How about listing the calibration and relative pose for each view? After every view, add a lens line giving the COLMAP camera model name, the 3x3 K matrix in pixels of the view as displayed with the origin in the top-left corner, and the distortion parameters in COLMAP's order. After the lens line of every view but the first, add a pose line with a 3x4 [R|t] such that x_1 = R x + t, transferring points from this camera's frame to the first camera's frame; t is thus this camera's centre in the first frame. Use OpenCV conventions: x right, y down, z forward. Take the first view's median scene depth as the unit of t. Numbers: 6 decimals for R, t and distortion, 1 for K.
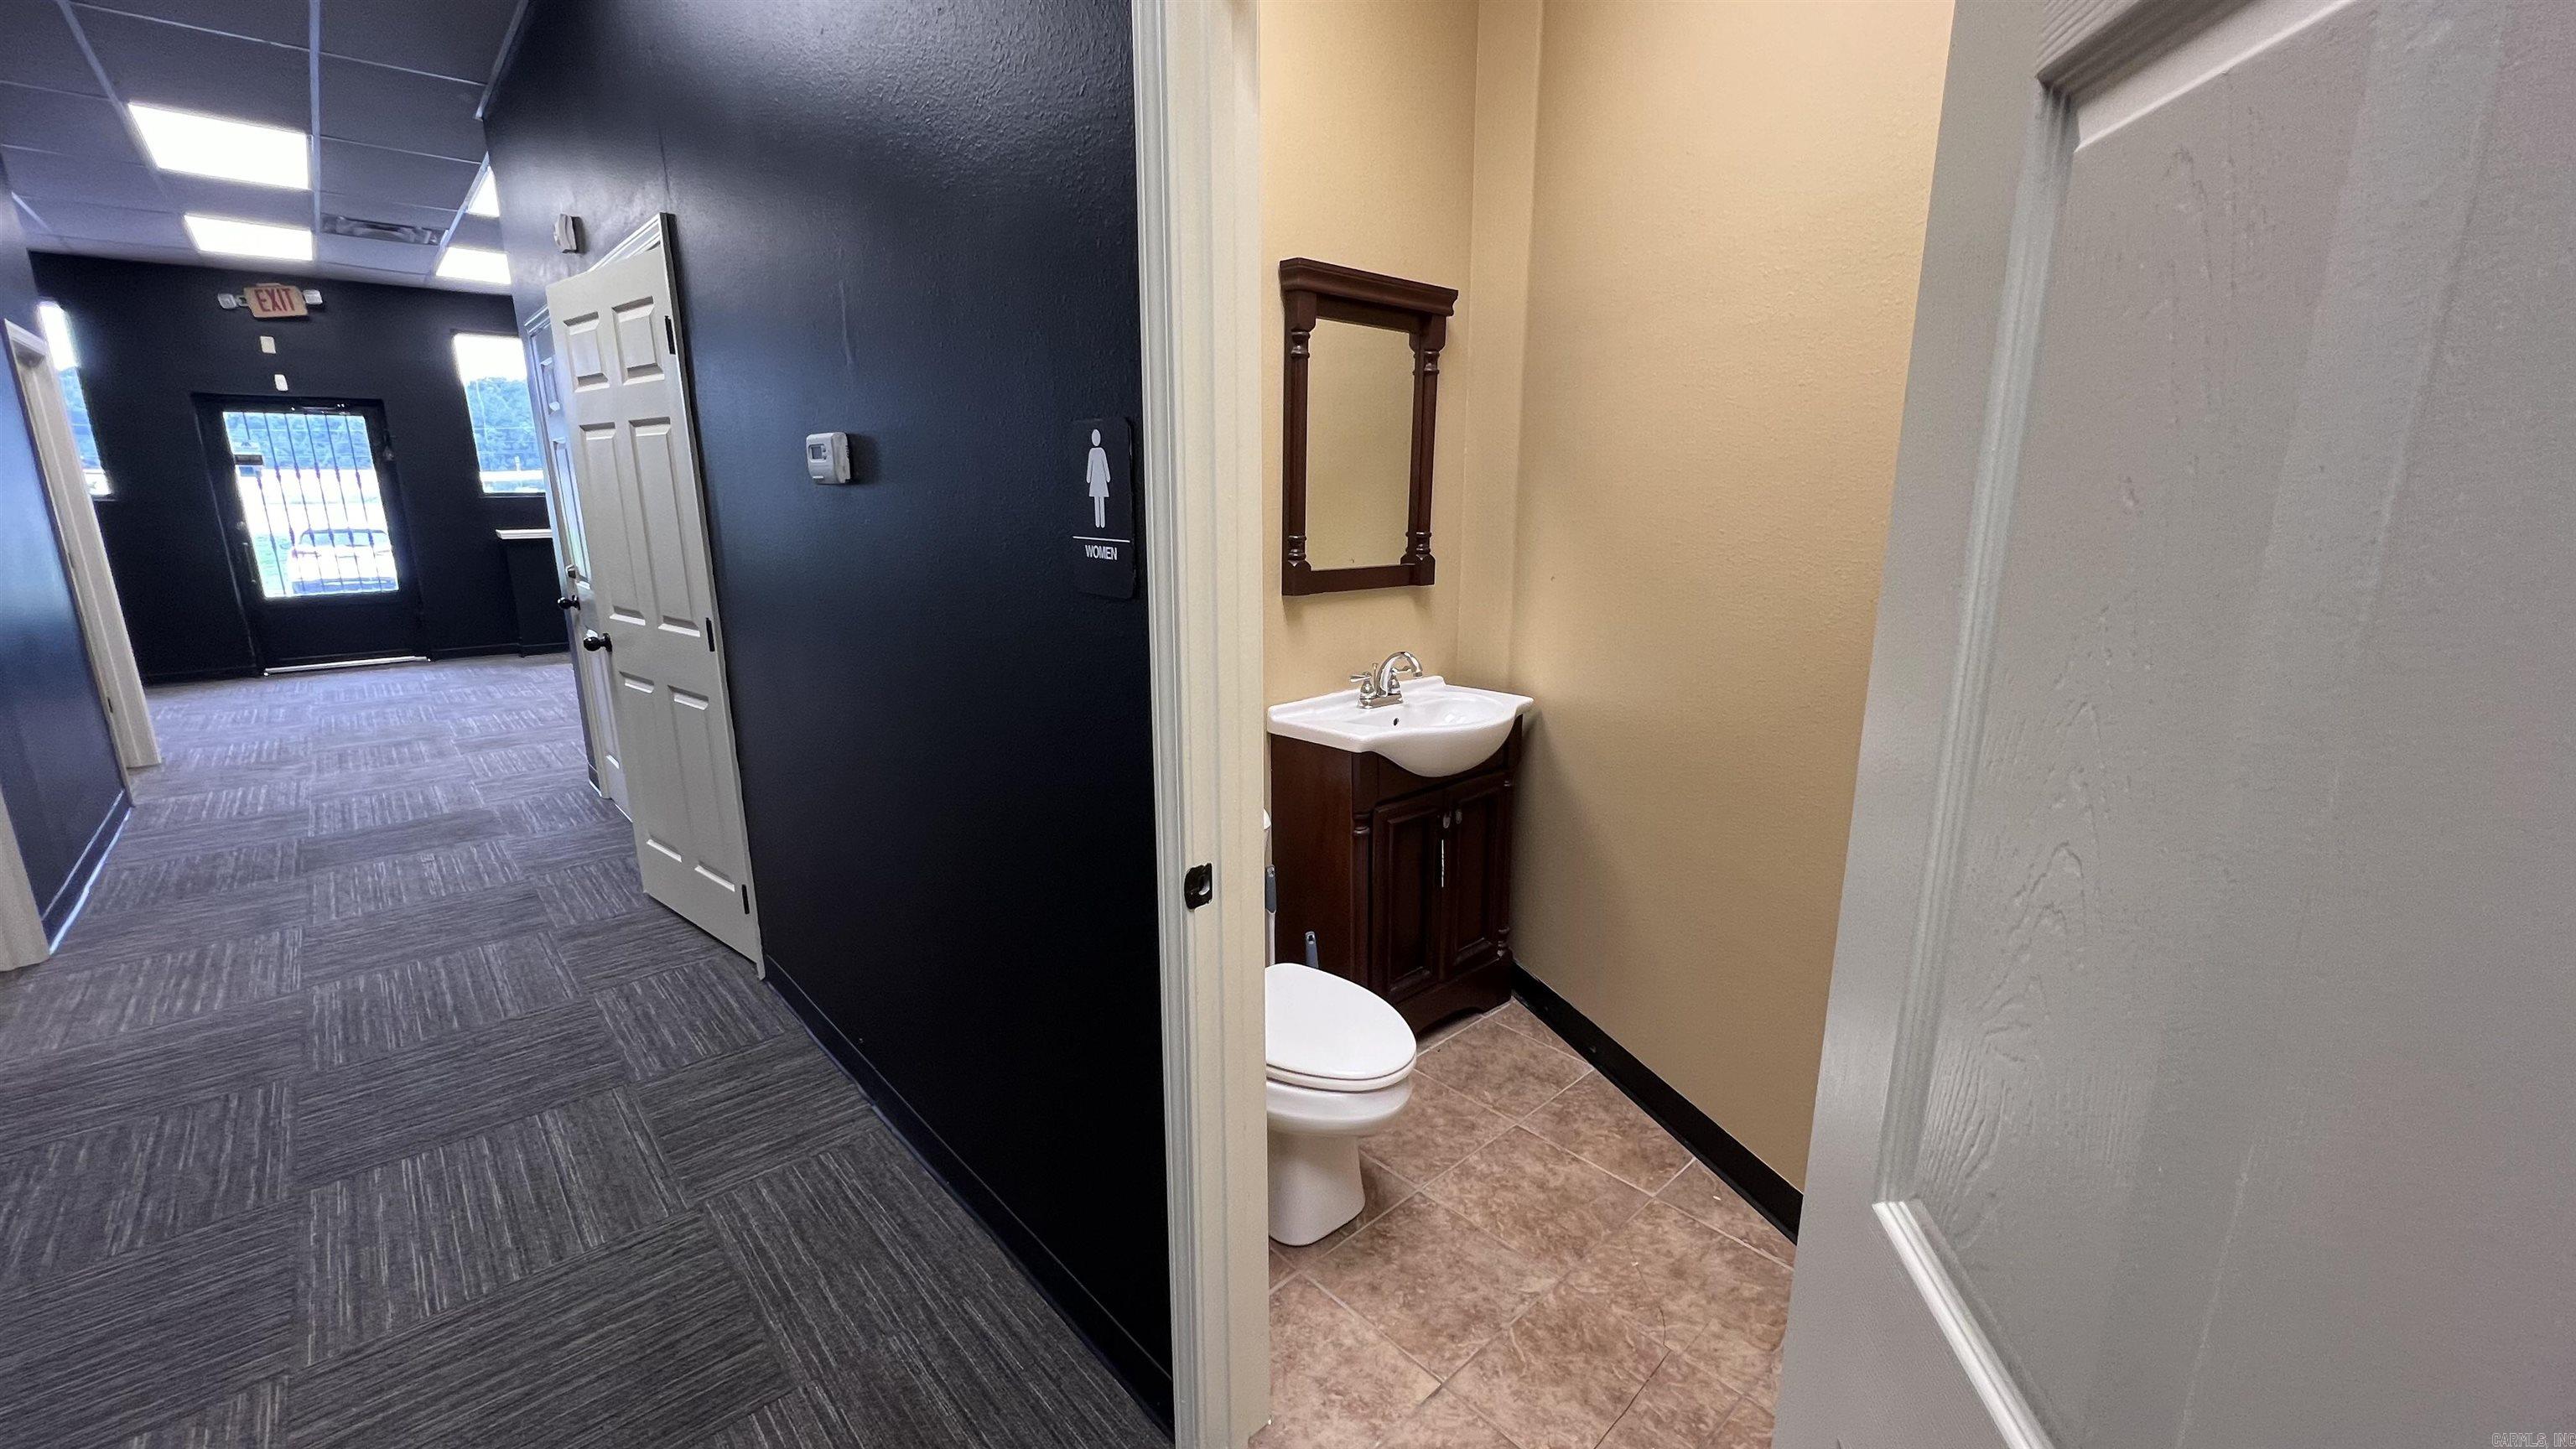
lens RADIAL K [[1028.5, 0, 1296.6], [0, 1028.5, 730.2], [0, 0, 1]] dist [-0.000844, 0.000126]
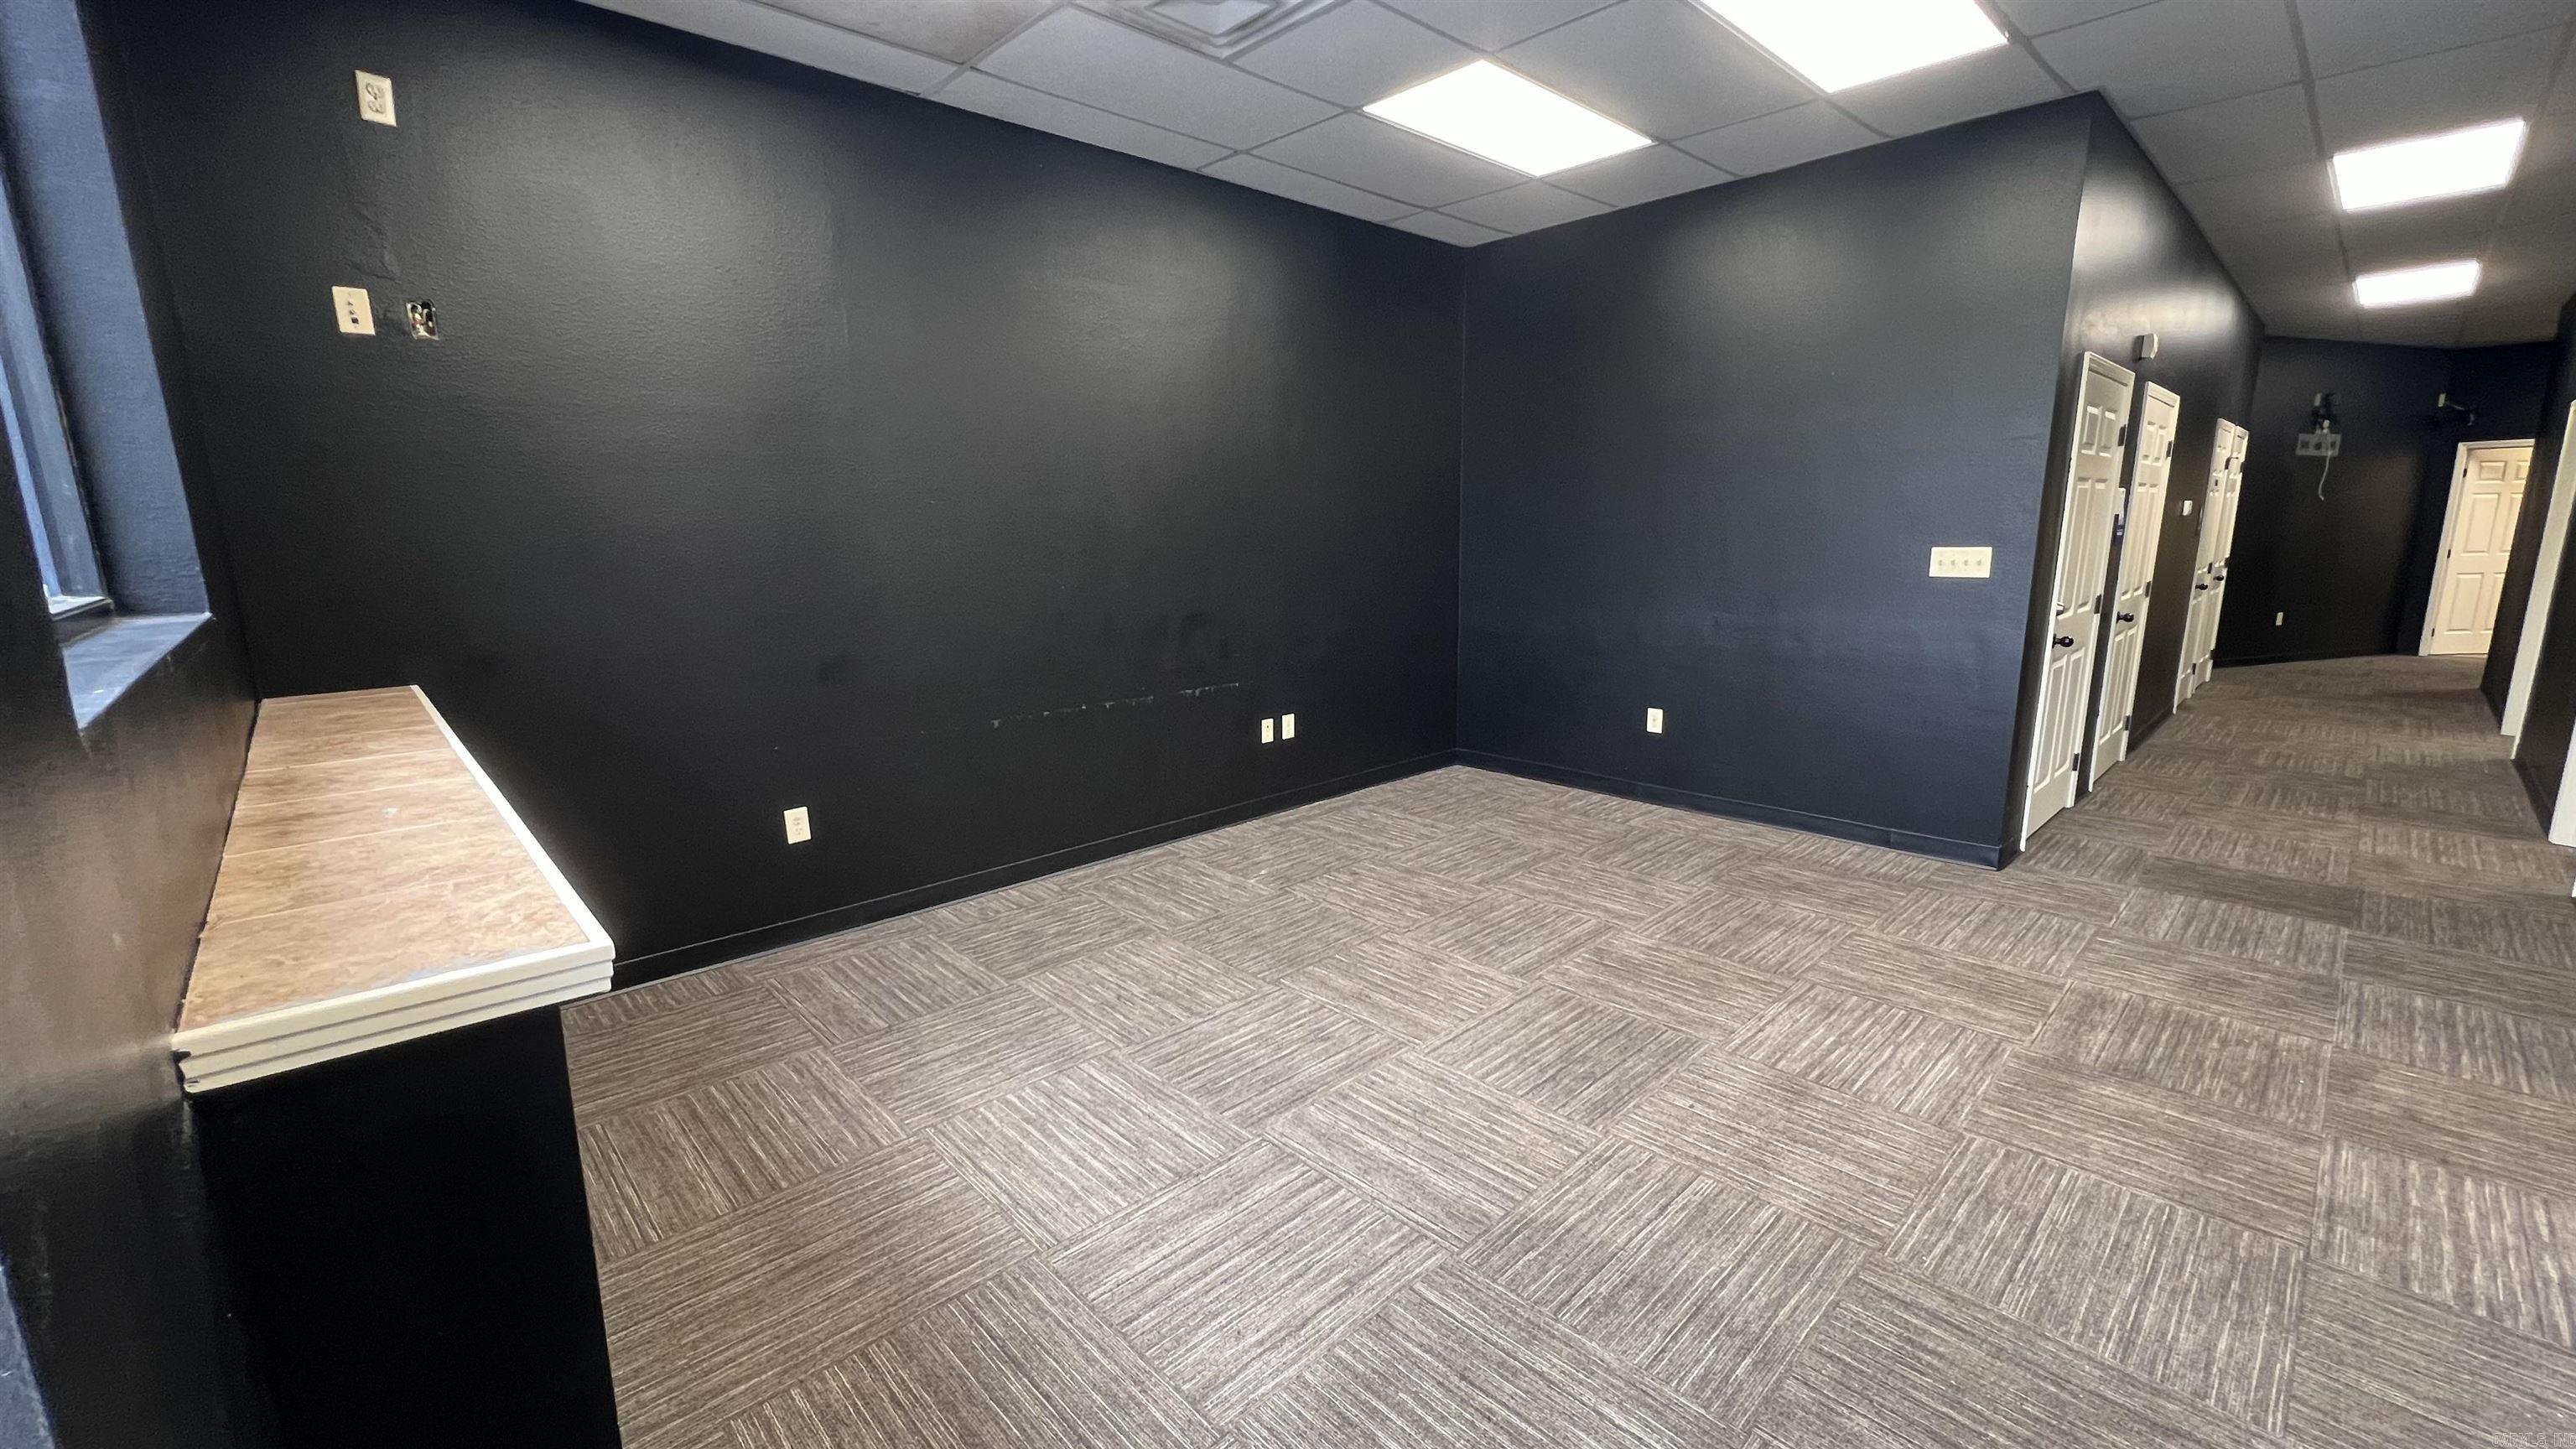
lens RADIAL K [[1028.5, 0, 1290.7], [0, 1028.5, 729.2], [0, 0, 1]] dist [-0.000844, 0.000126]
pose [[-0.015065, -0.197272, 0.980233, -0.992772], [0.244916, 0.949752, 0.194902, -0.245884], [-0.969427, 0.243011, 0.034007, 1.009409]]
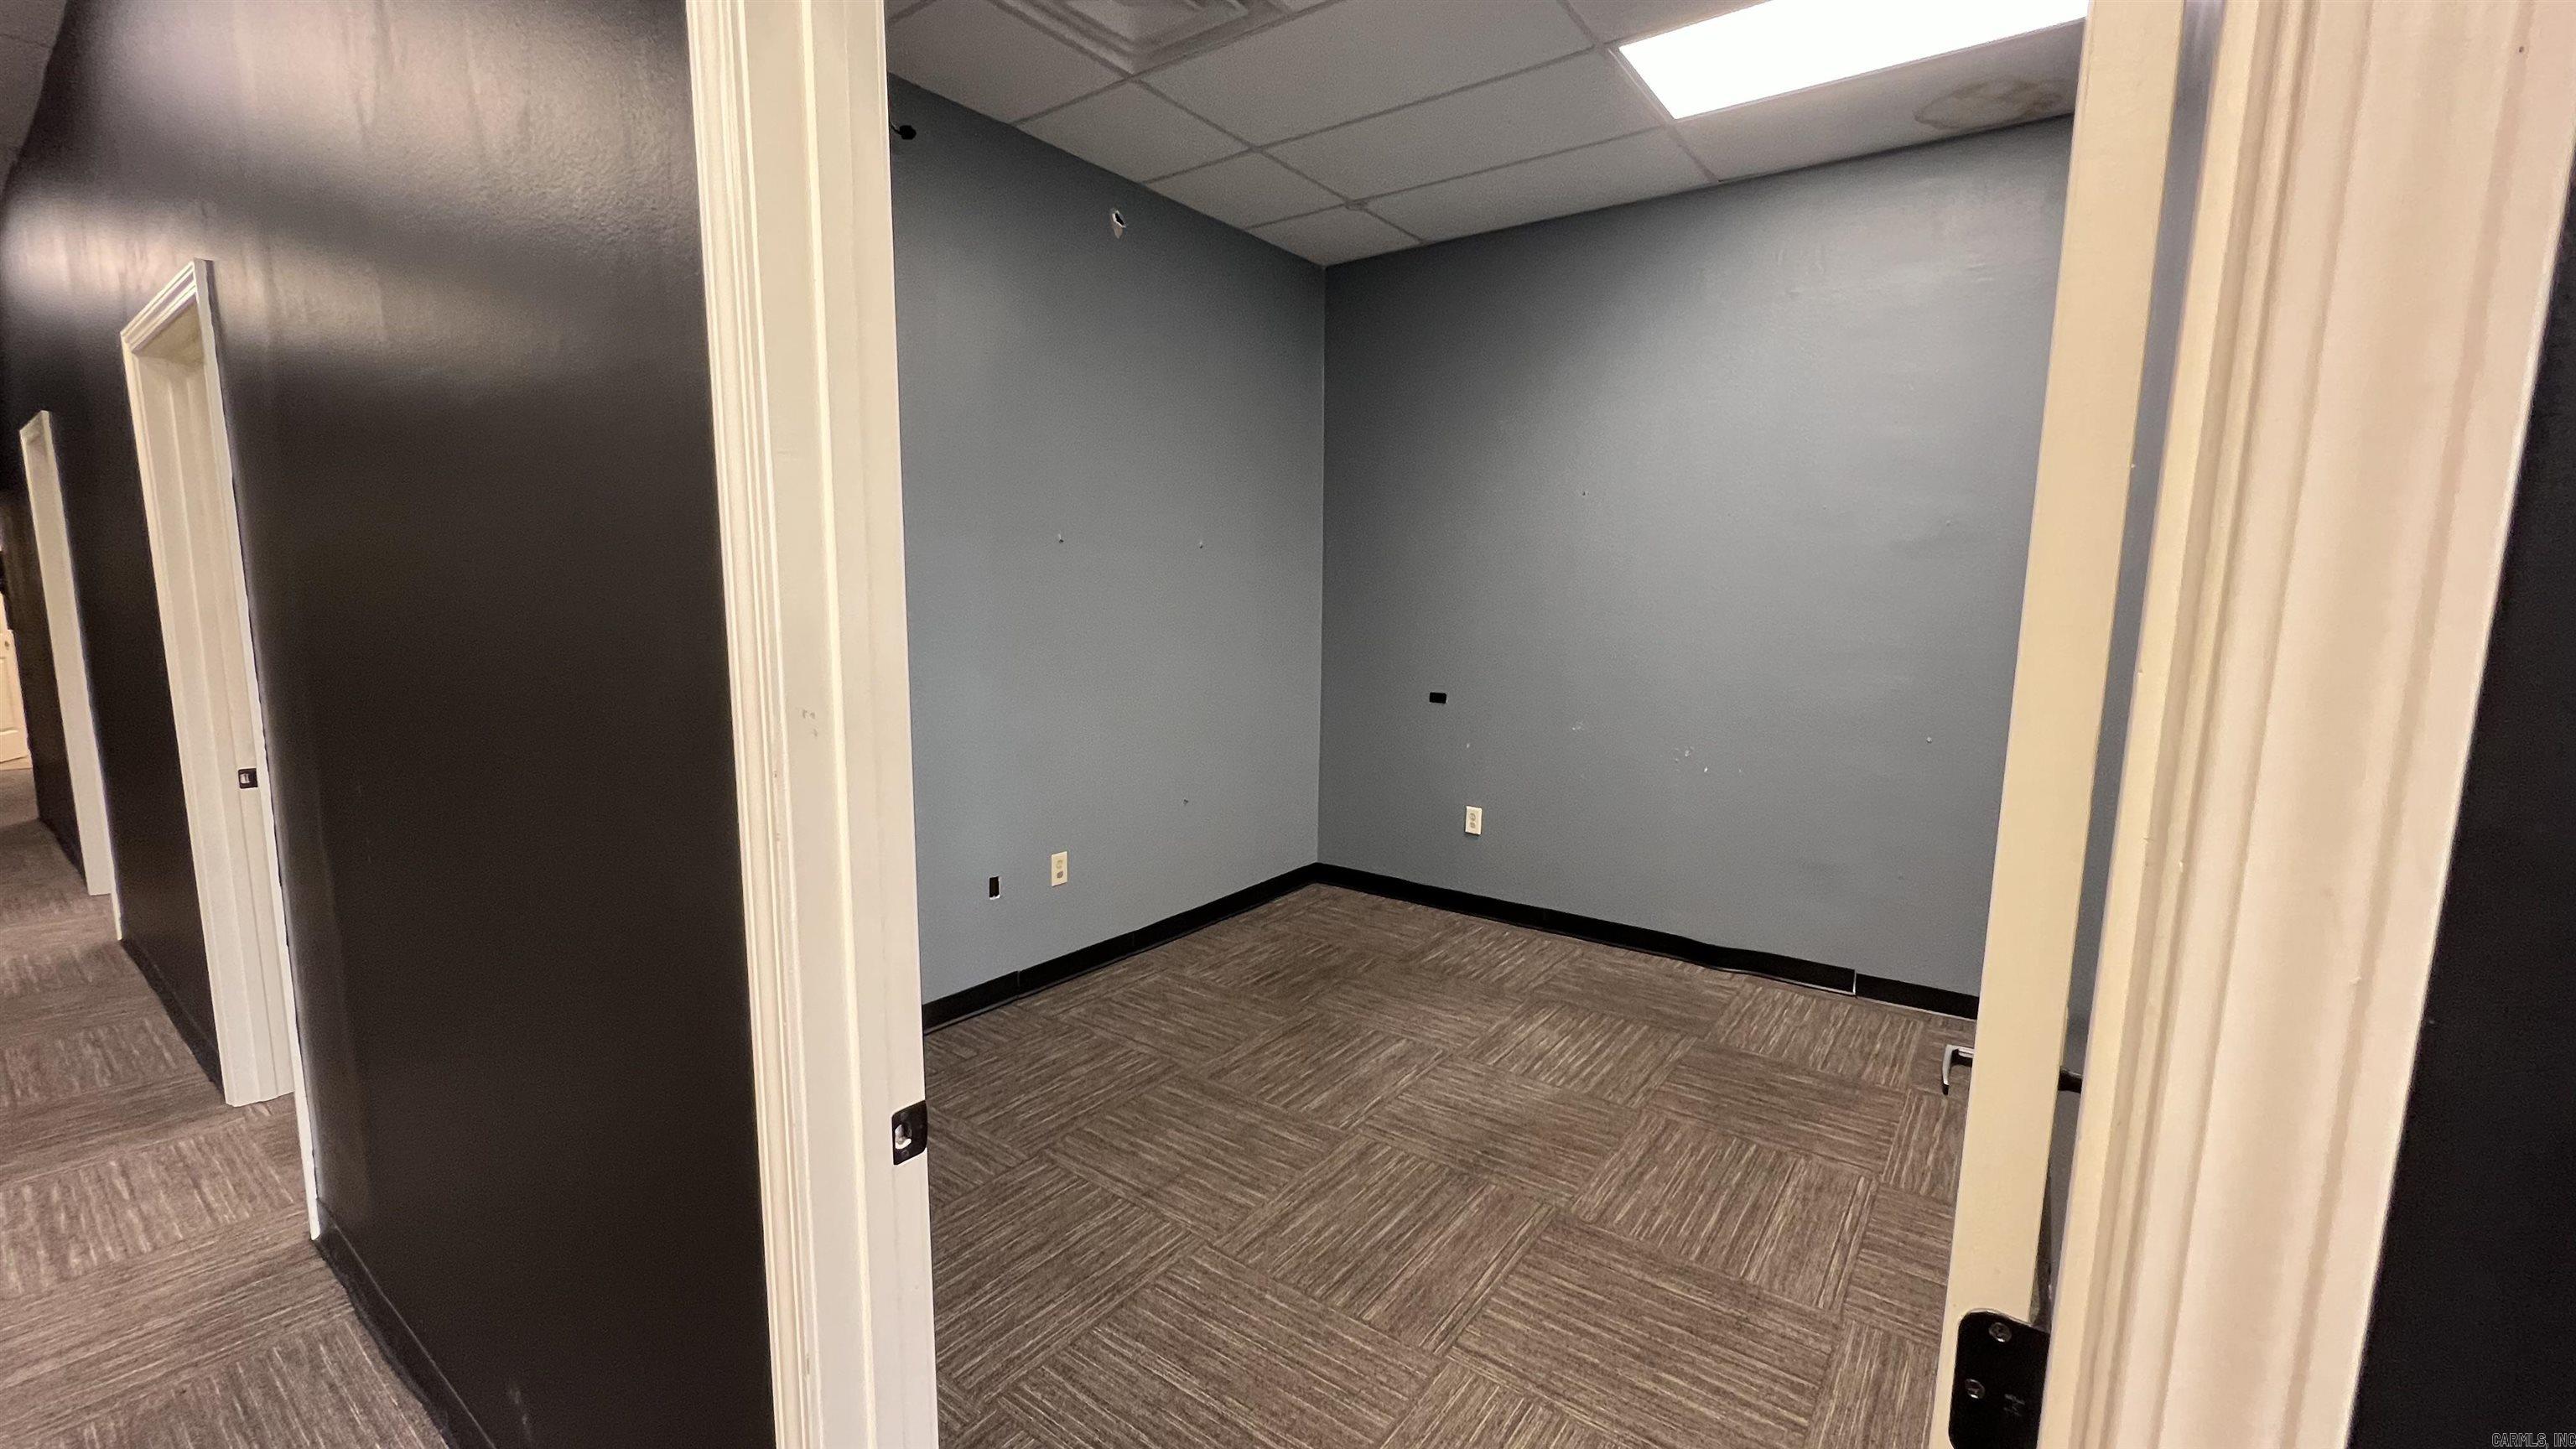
lens RADIAL K [[1028.5, 0, 1318.4], [0, 1028.5, 707.7], [0, 0, 1]] dist [-0.000844, 0.000126]
pose [[-0.979410, 0.023250, -0.200536, -0.747464], [-0.049558, 0.935260, 0.350475, -0.174487], [0.195702, 0.353197, -0.914851, 0.704998]]
